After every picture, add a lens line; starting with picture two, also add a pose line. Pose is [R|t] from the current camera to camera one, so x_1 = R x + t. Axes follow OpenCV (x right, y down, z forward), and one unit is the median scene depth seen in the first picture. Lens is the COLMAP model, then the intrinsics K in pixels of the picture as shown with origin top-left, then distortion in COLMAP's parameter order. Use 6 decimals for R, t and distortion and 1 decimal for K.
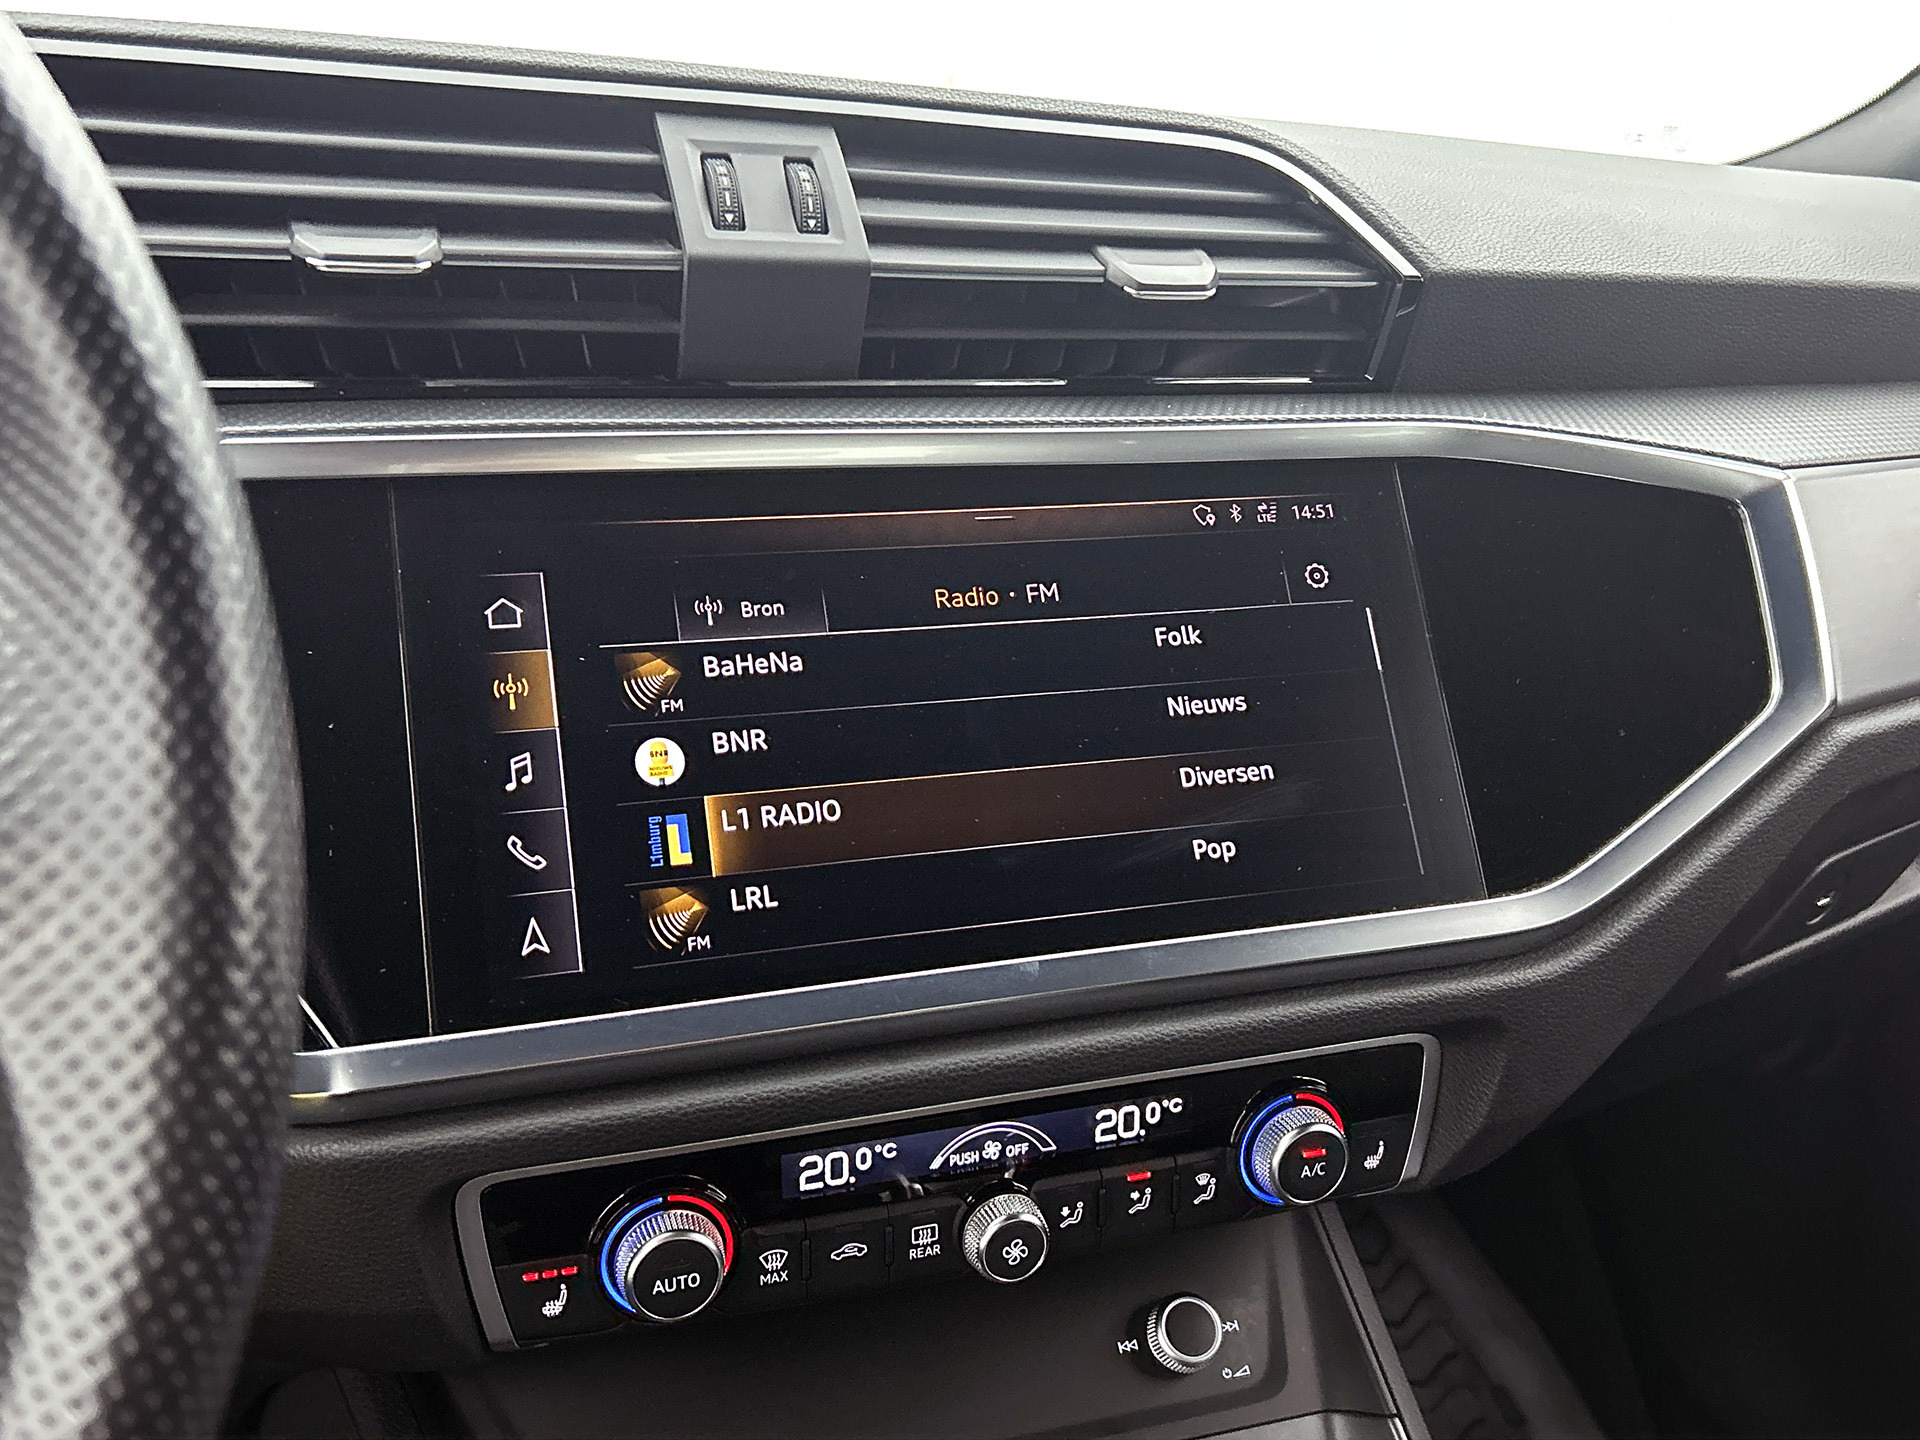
lens RADIAL K [[1797.3, 0, 965.1], [0, 1797.3, 694.3], [0, 0, 1]] dist [0.015416, 0.000000]
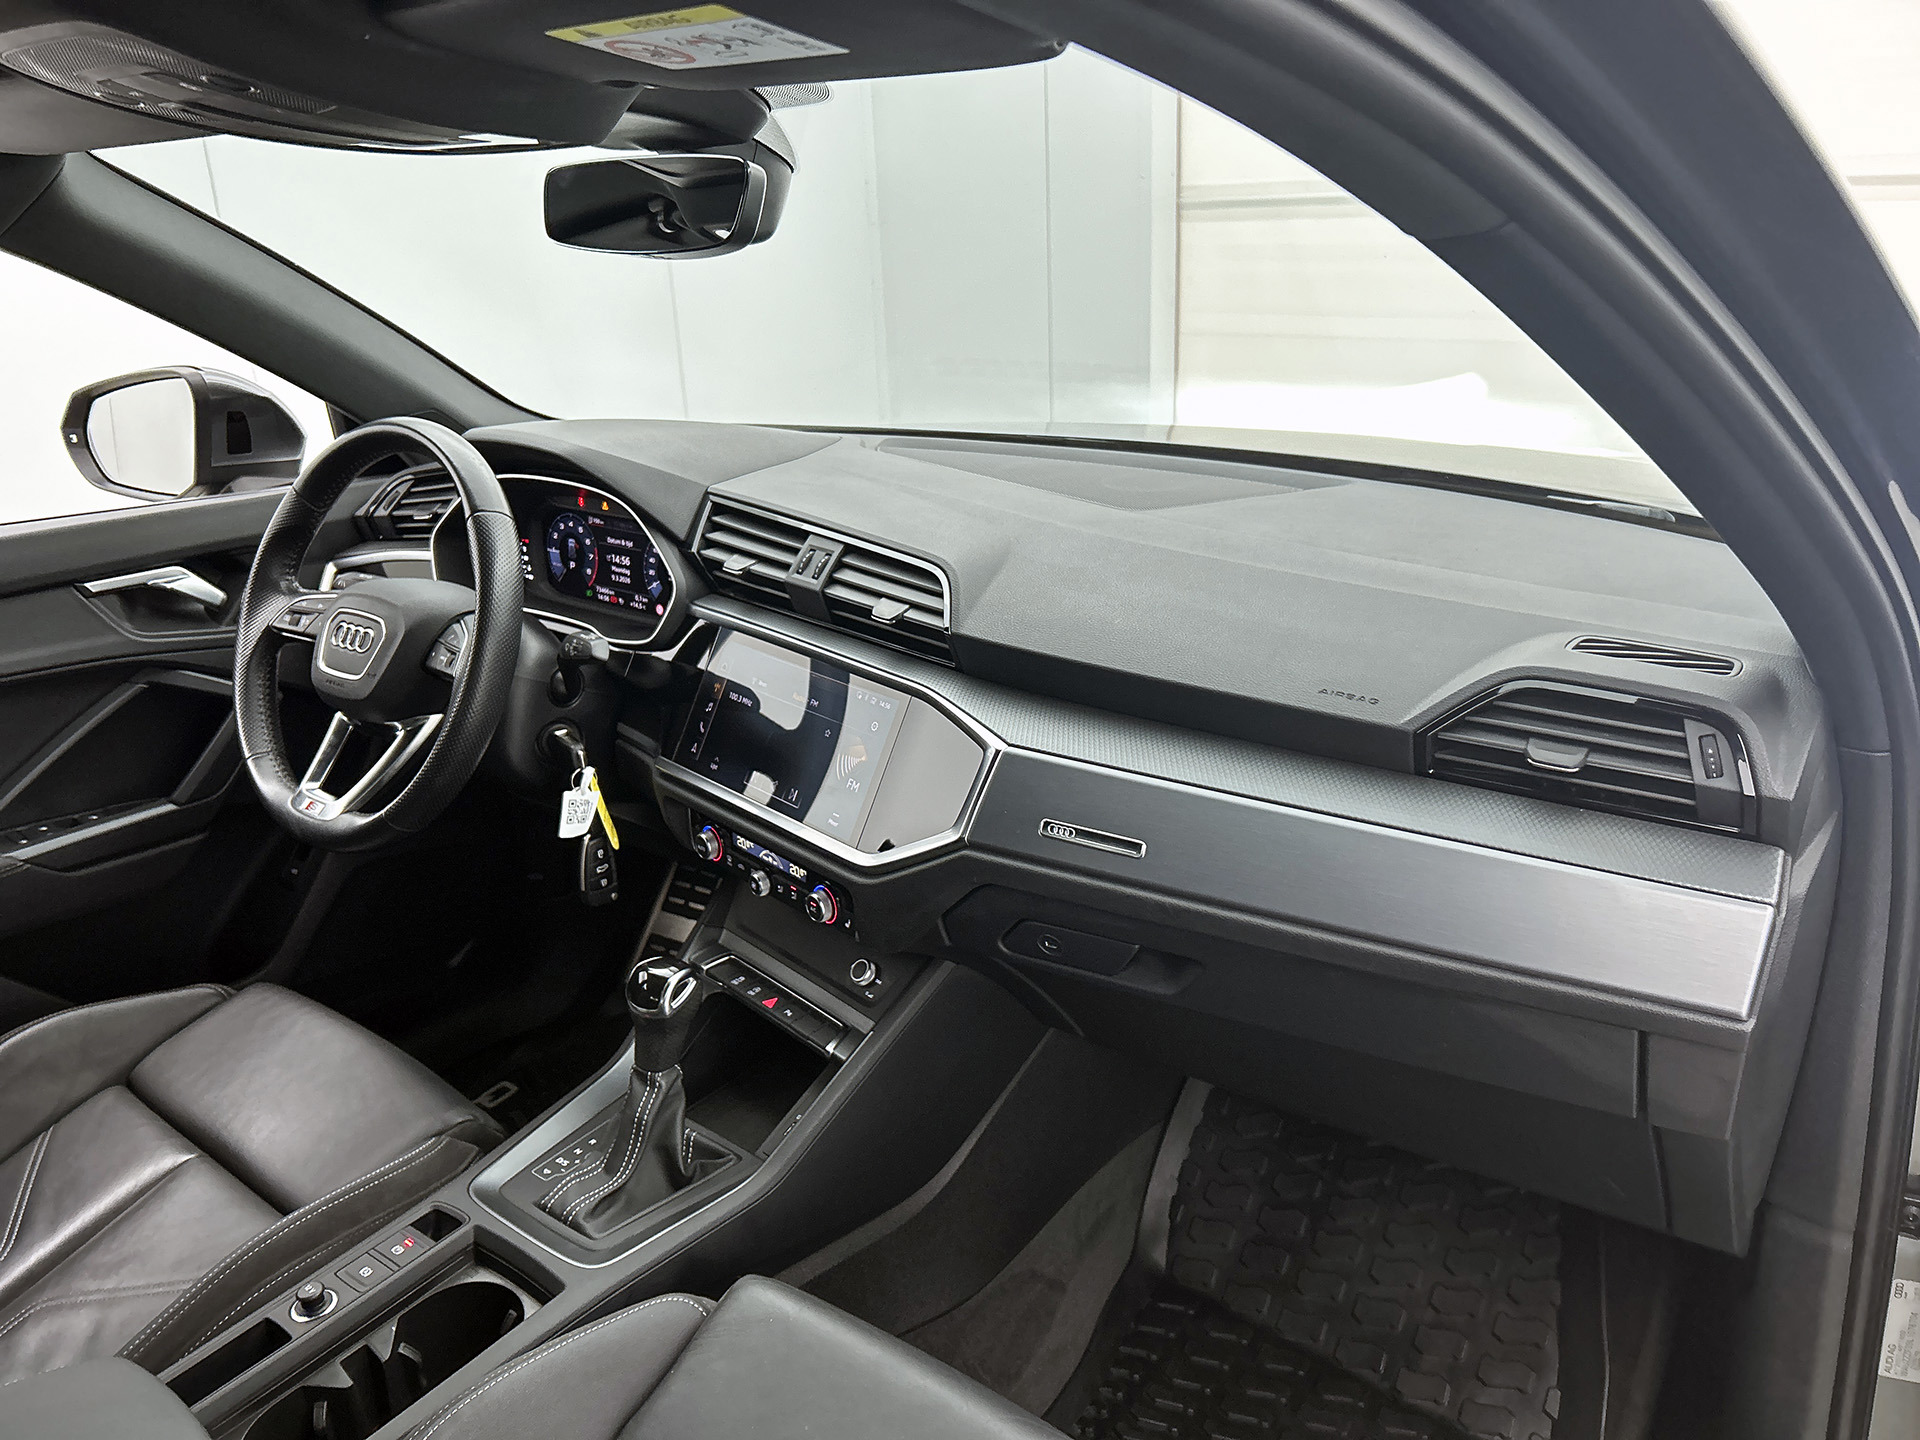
lens RADIAL K [[1439.6, 0, 958.2], [0, 1439.6, 717.4], [0, 0, 1]] dist [0.039002, -0.040967]
pose [[0.370752, 0.283219, -0.884494, 2.376287], [-0.202480, 0.954108, 0.220636, -0.641417], [0.906391, 0.097291, 0.411083, 0.190331]]
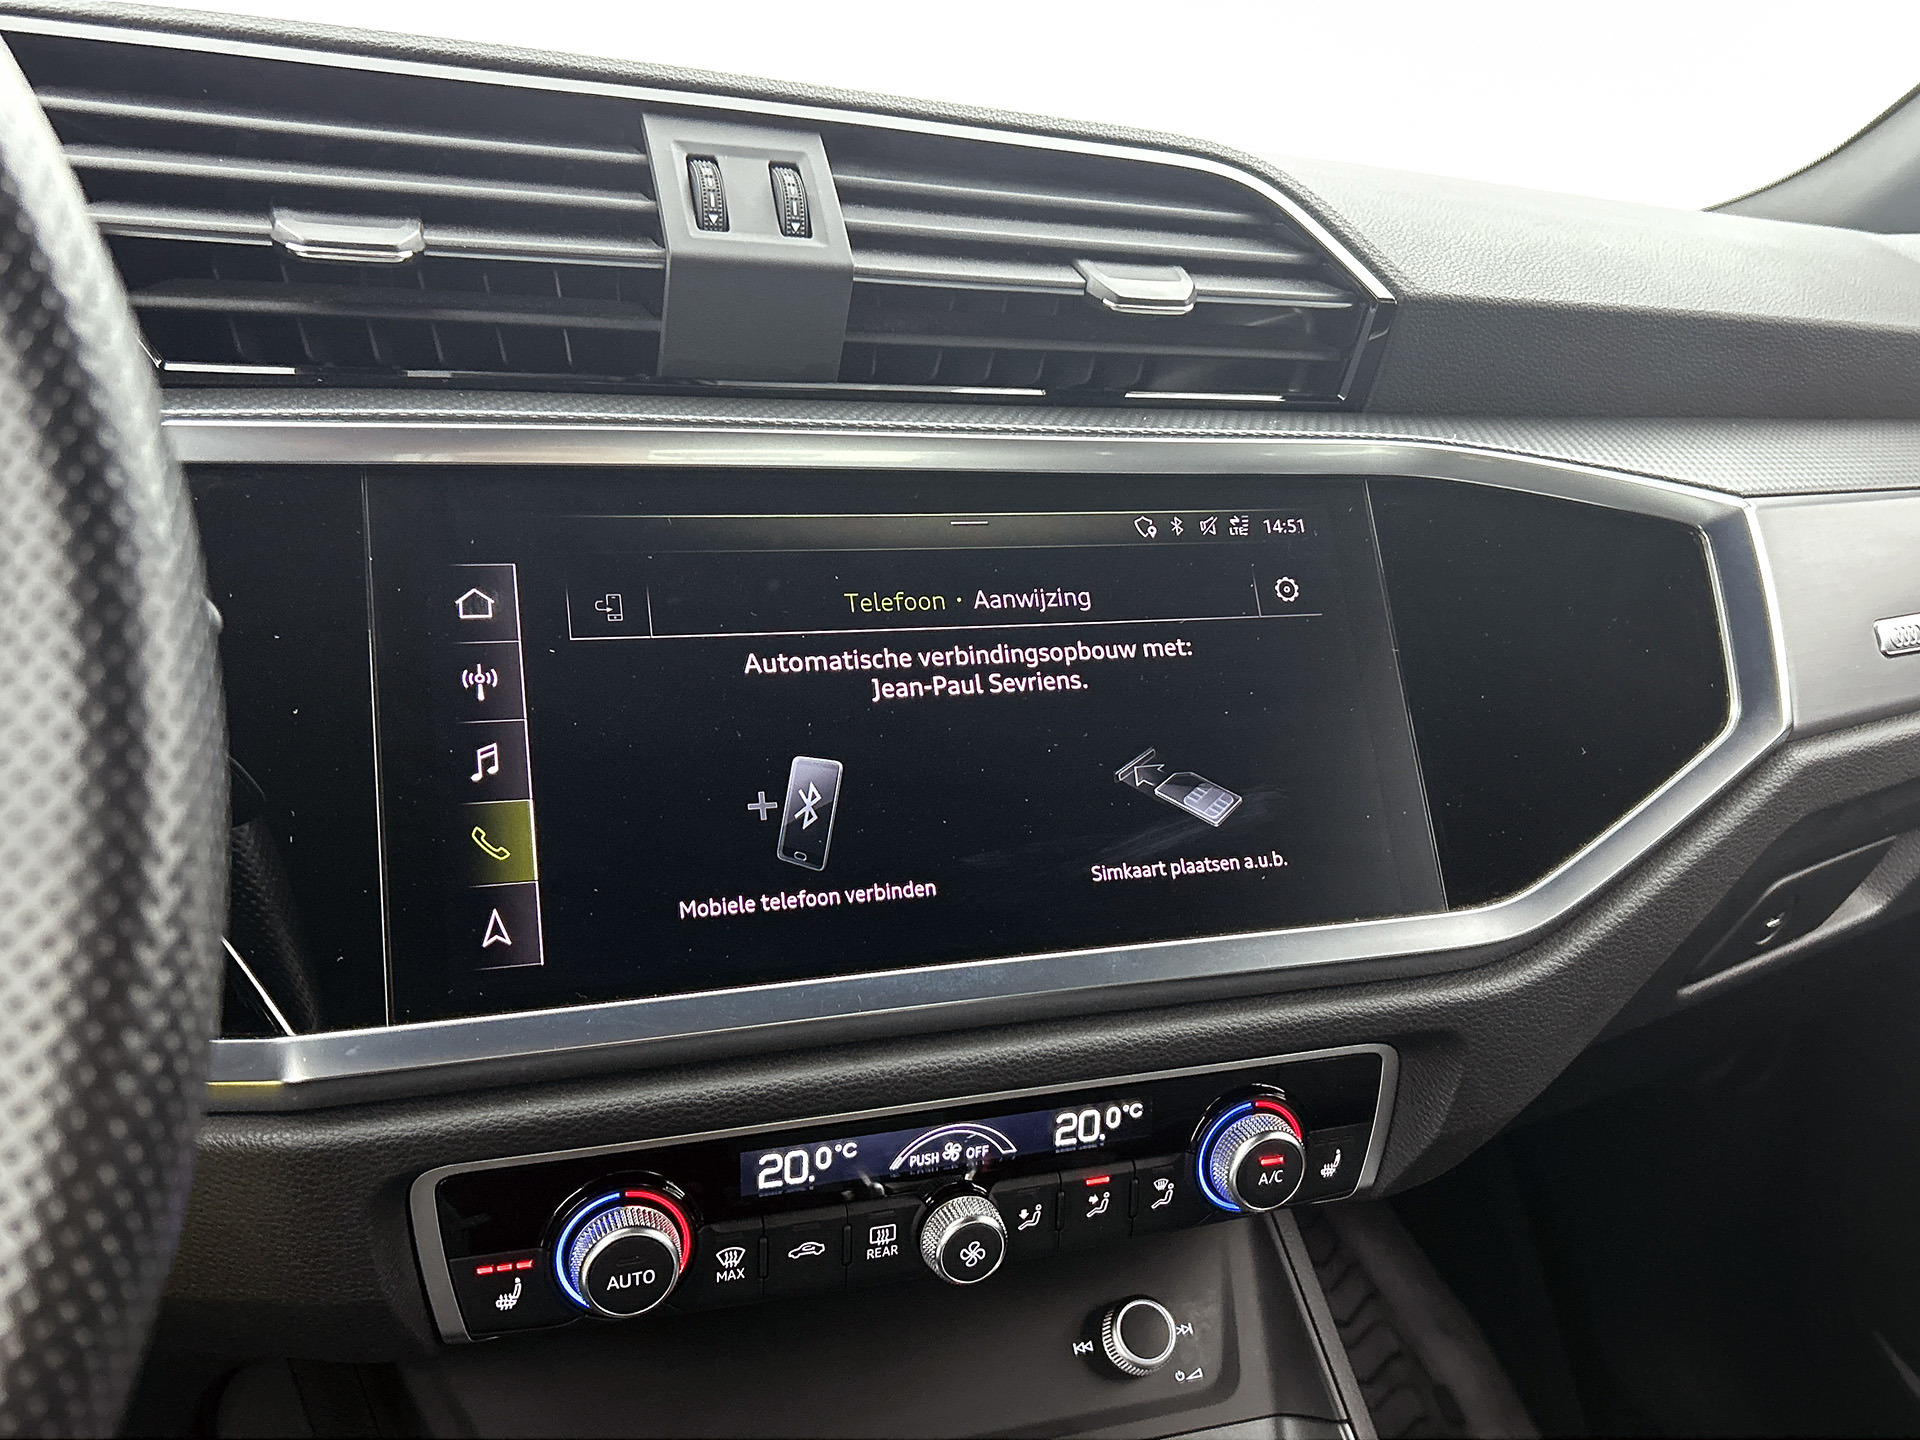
lens RADIAL K [[1719.3, 0, 968.1], [0, 1719.3, 696.5], [0, 0, 1]] dist [0.014275, -0.019164]
pose [[0.999623, 0.023622, 0.014016, 0.004357], [-0.023500, 0.999685, -0.008772, 0.007737], [-0.014219, 0.008439, 0.999863, 0.037570]]
